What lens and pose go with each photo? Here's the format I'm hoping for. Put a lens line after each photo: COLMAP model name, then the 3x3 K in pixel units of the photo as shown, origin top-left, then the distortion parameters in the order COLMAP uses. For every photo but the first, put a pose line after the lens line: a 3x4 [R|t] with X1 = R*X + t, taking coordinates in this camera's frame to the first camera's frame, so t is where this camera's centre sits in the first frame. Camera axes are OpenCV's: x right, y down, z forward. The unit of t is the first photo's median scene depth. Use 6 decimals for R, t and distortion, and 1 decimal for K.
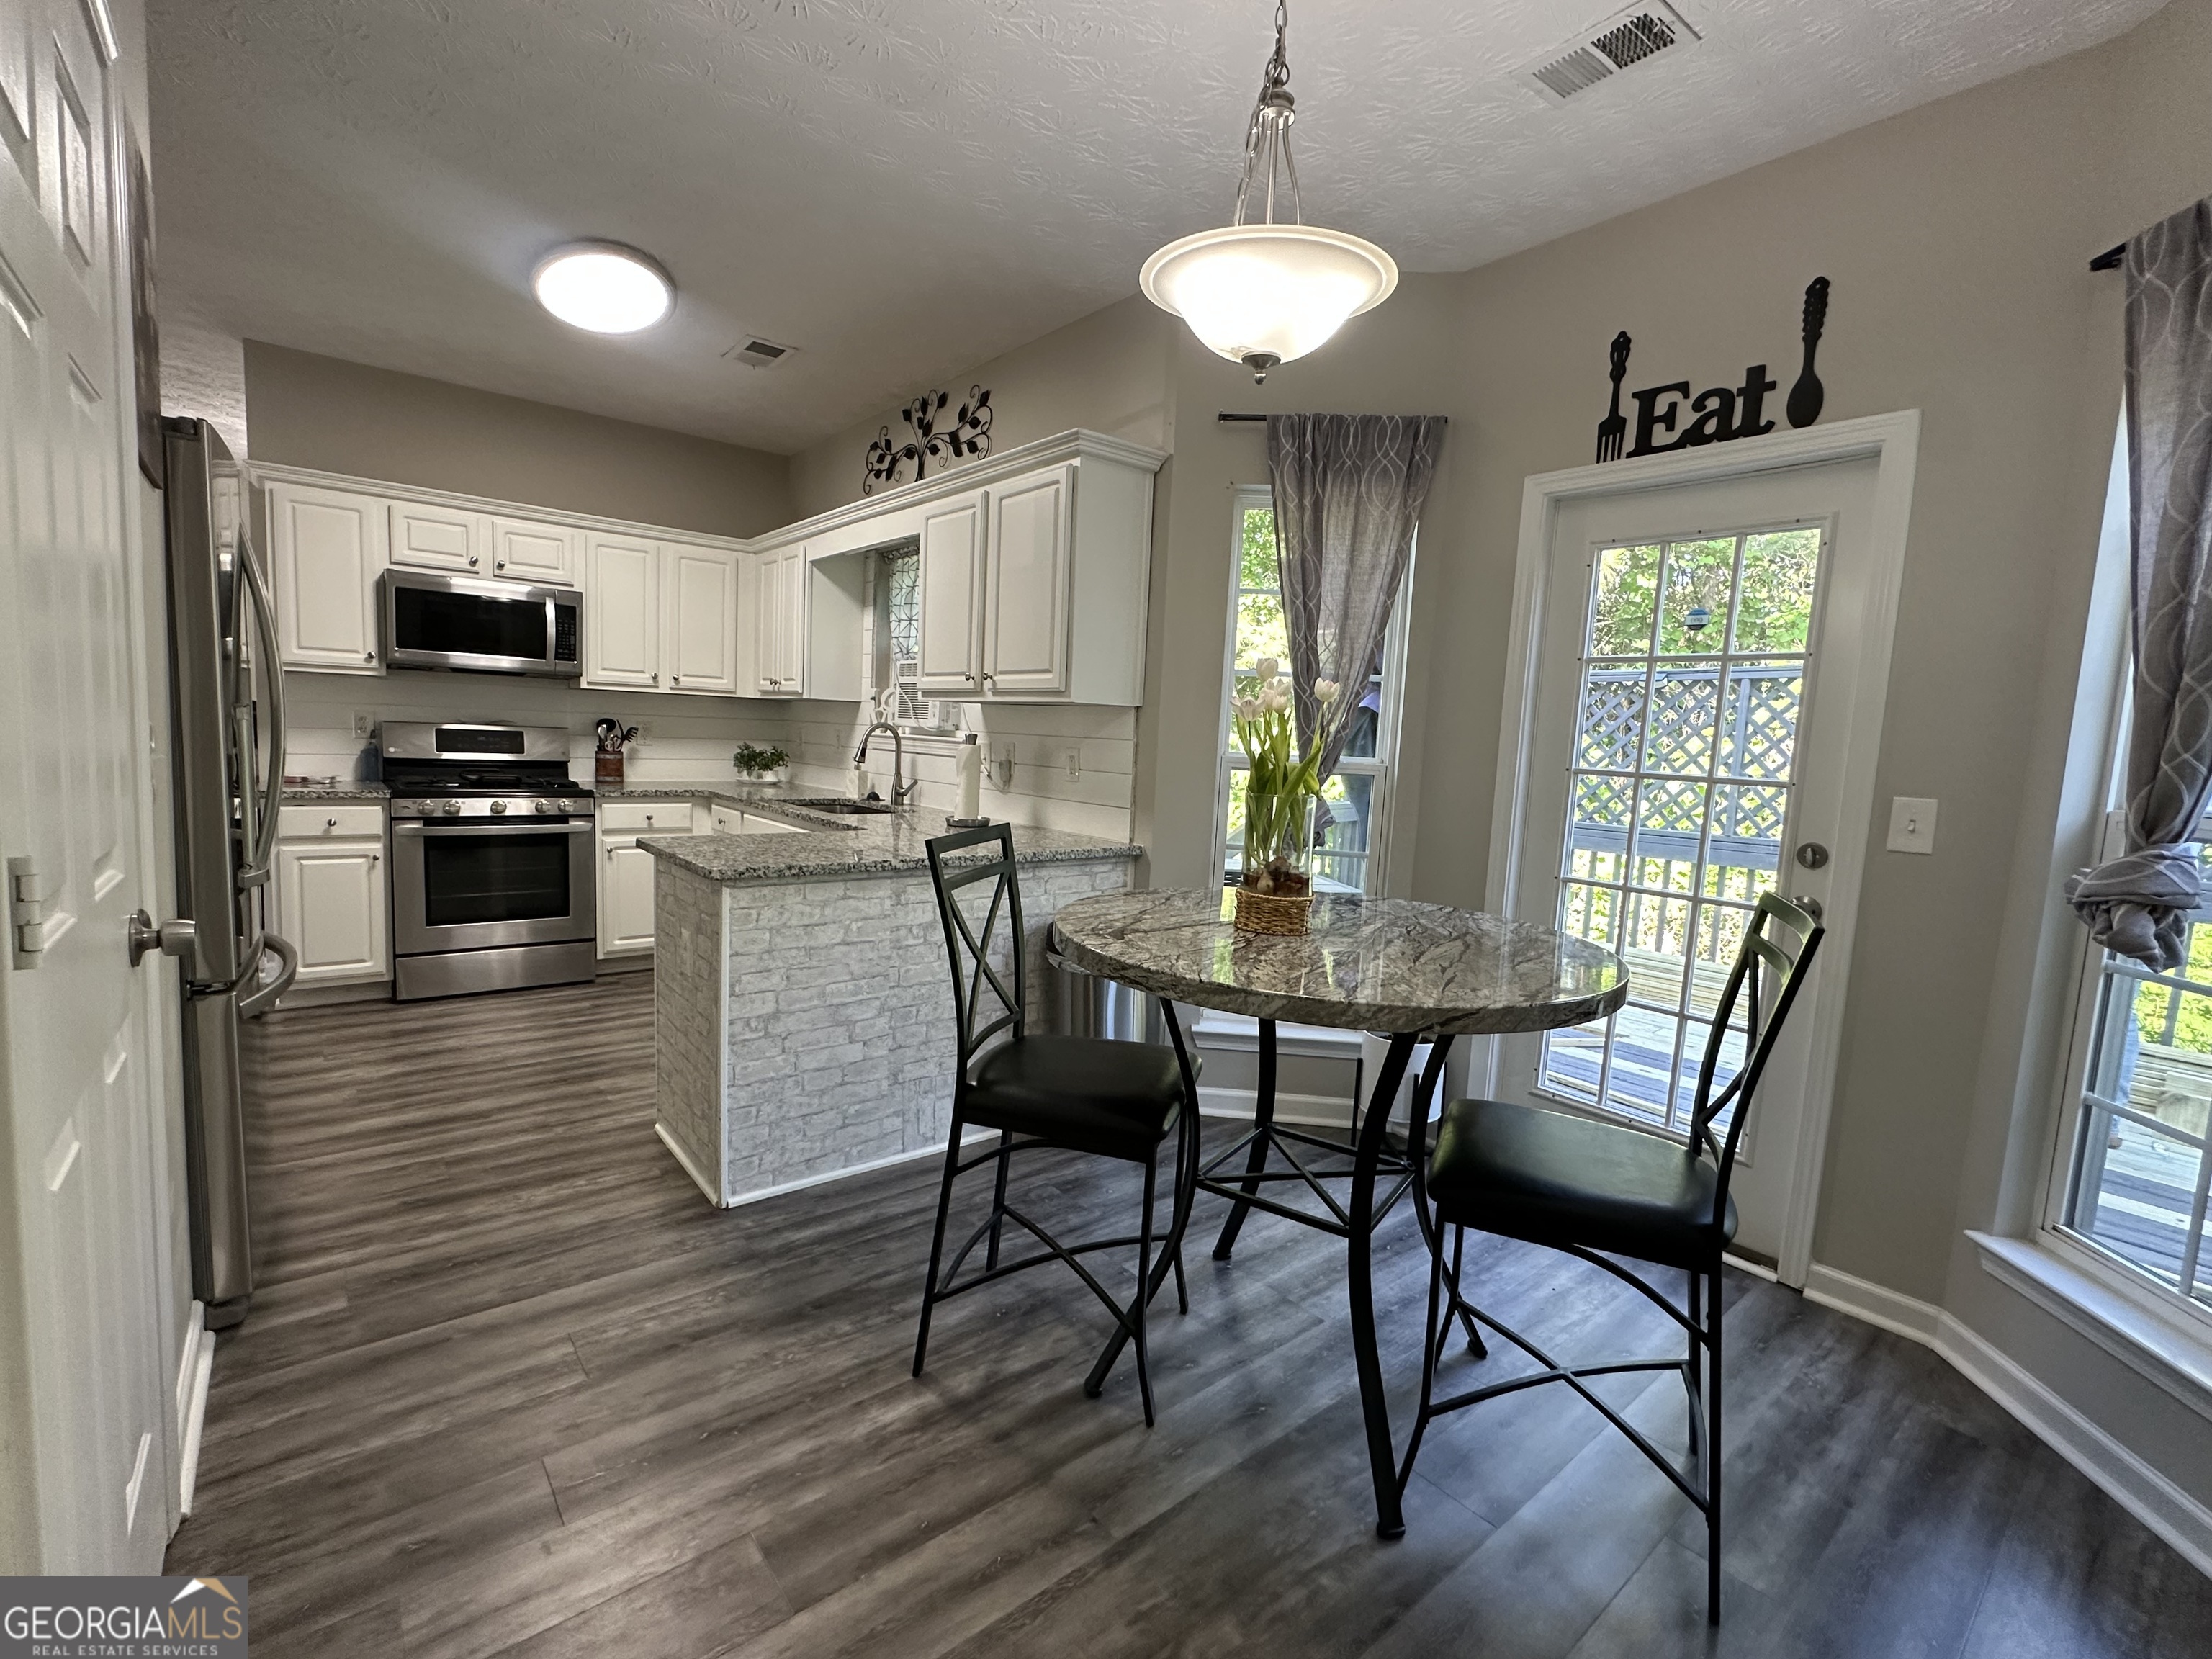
lens RADIAL K [[971.6, 0, 1102.4], [0, 971.6, 834.3], [0, 0, 1]] dist [-0.004519, -0.000092]
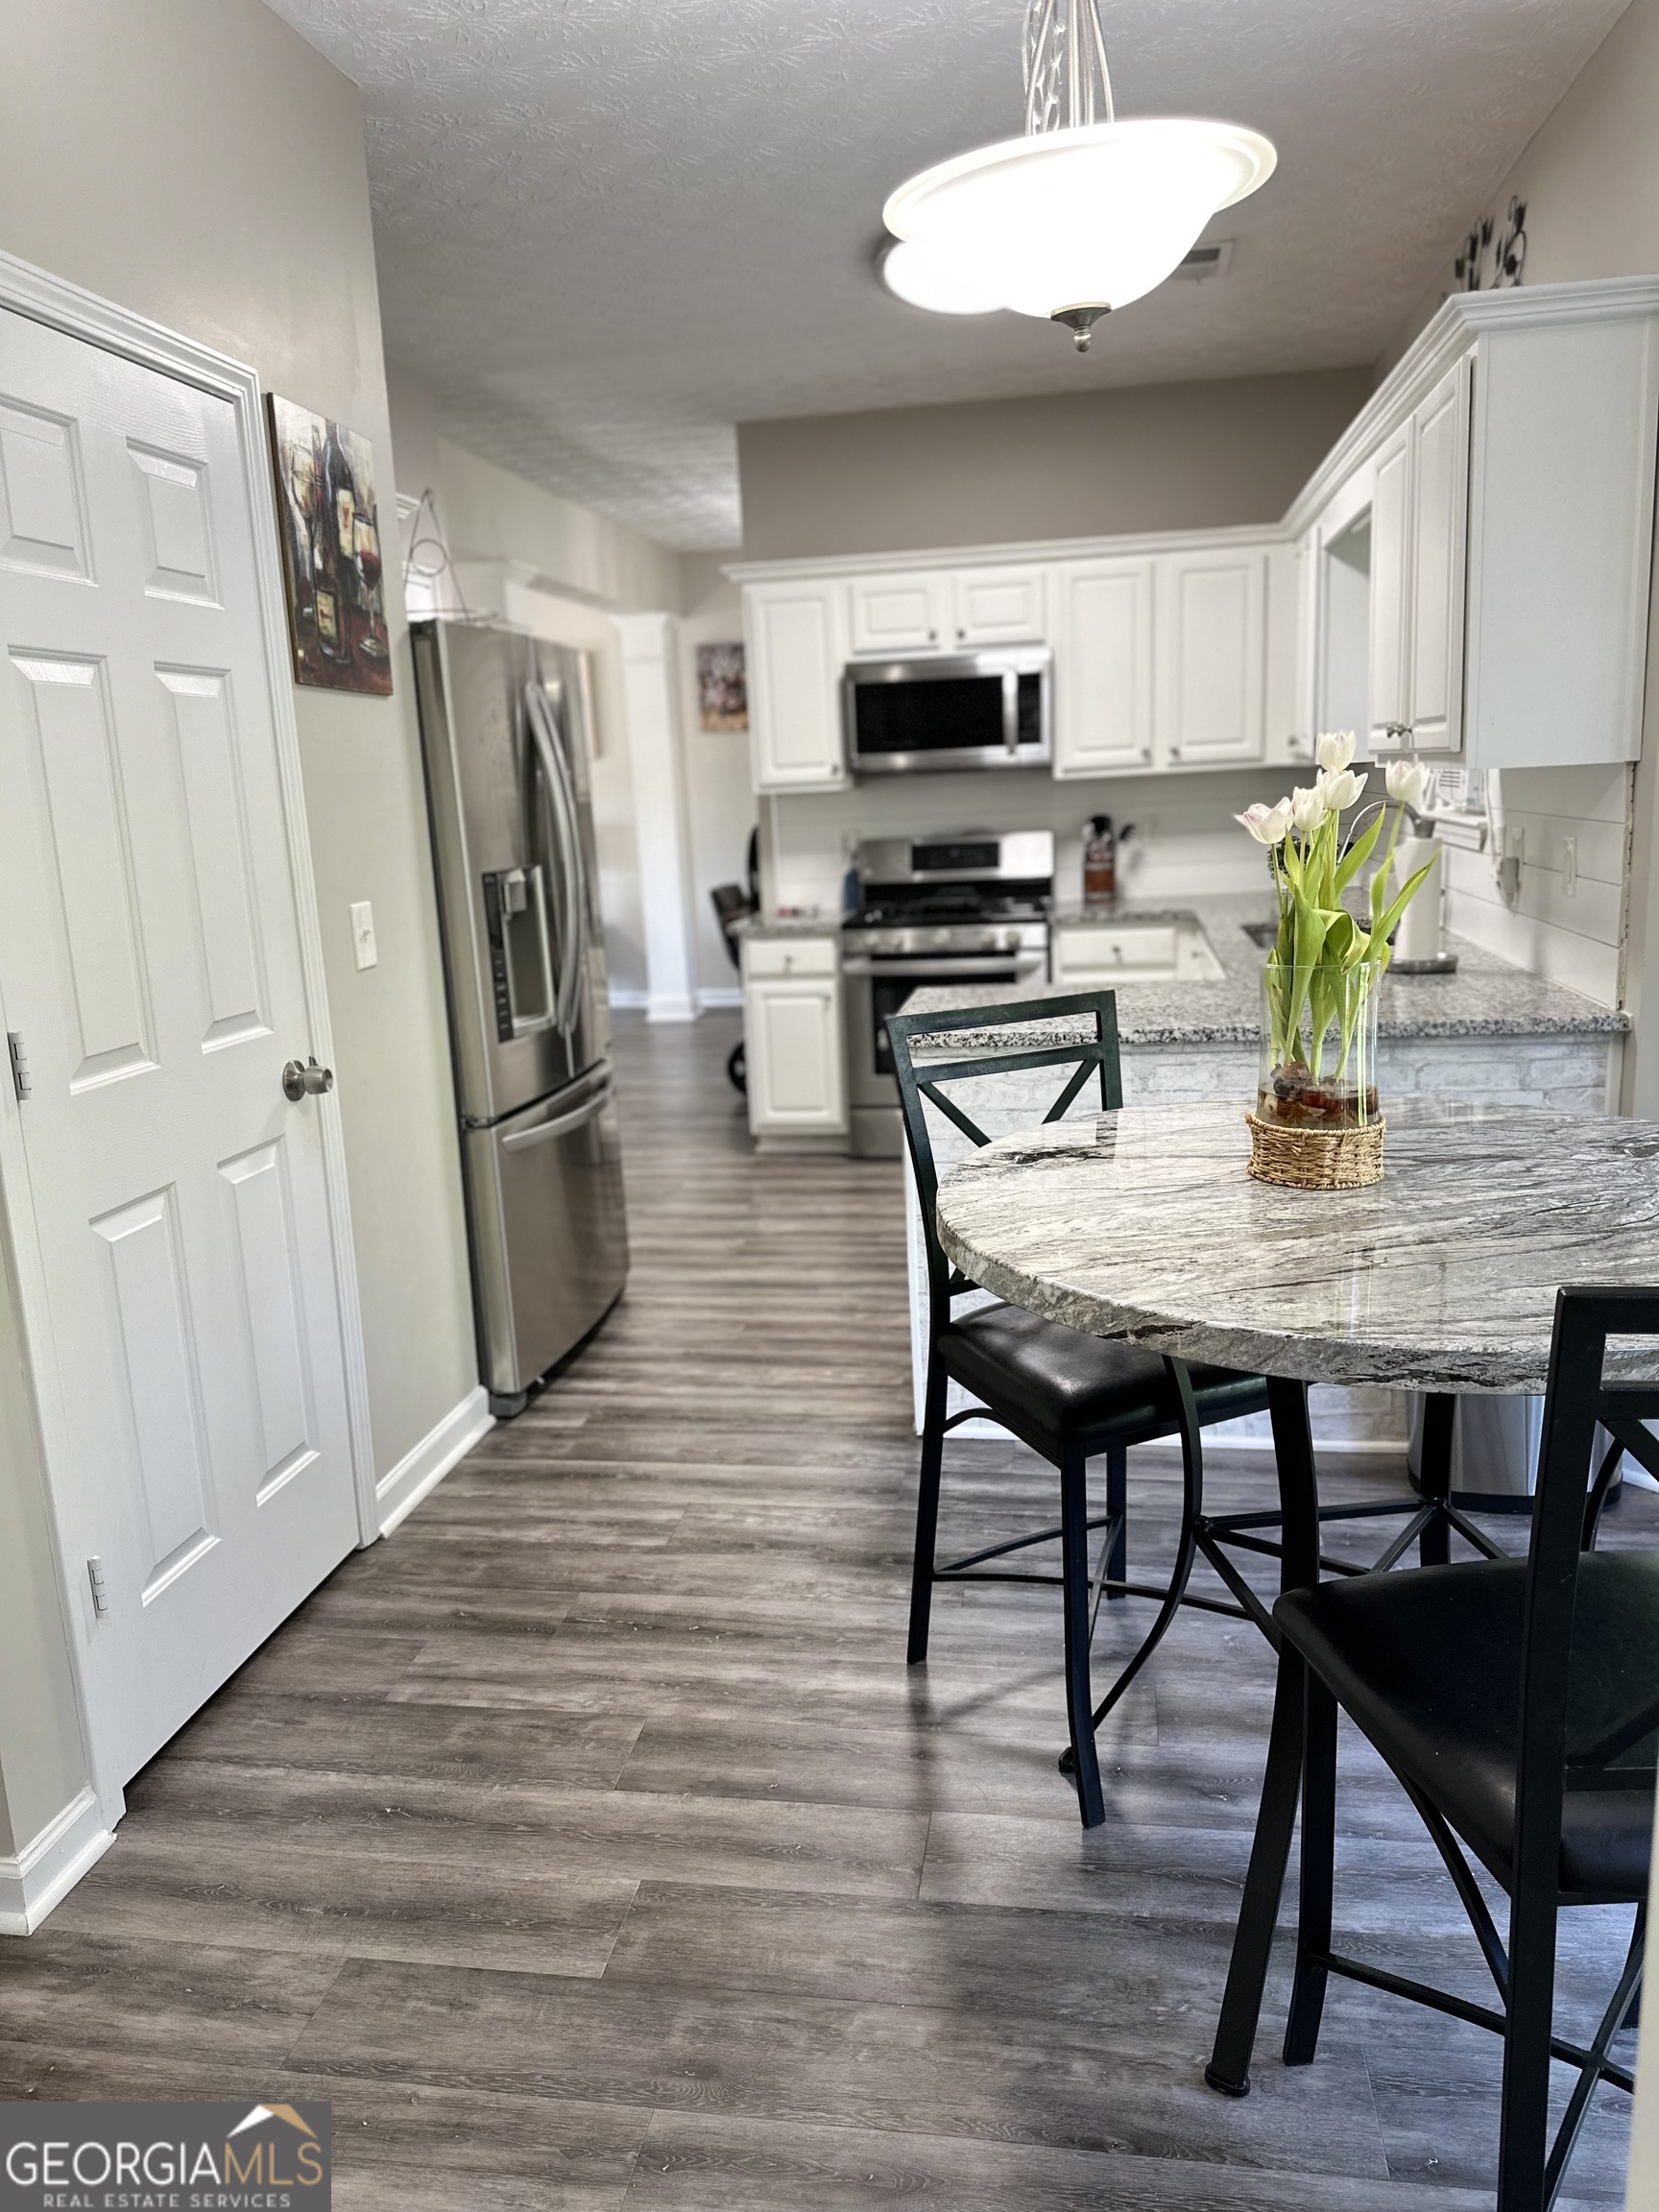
lens RADIAL K [[1544.6, 0, 829.5], [0, 1544.6, 1106.0], [0, 0, 1]] dist [0.173297, -0.306017]
pose [[0.653487, 0.078731, -0.752832, 0.549708], [-0.000069, 0.994582, 0.103953, -0.039577], [0.756938, -0.067880, 0.649952, 0.081440]]
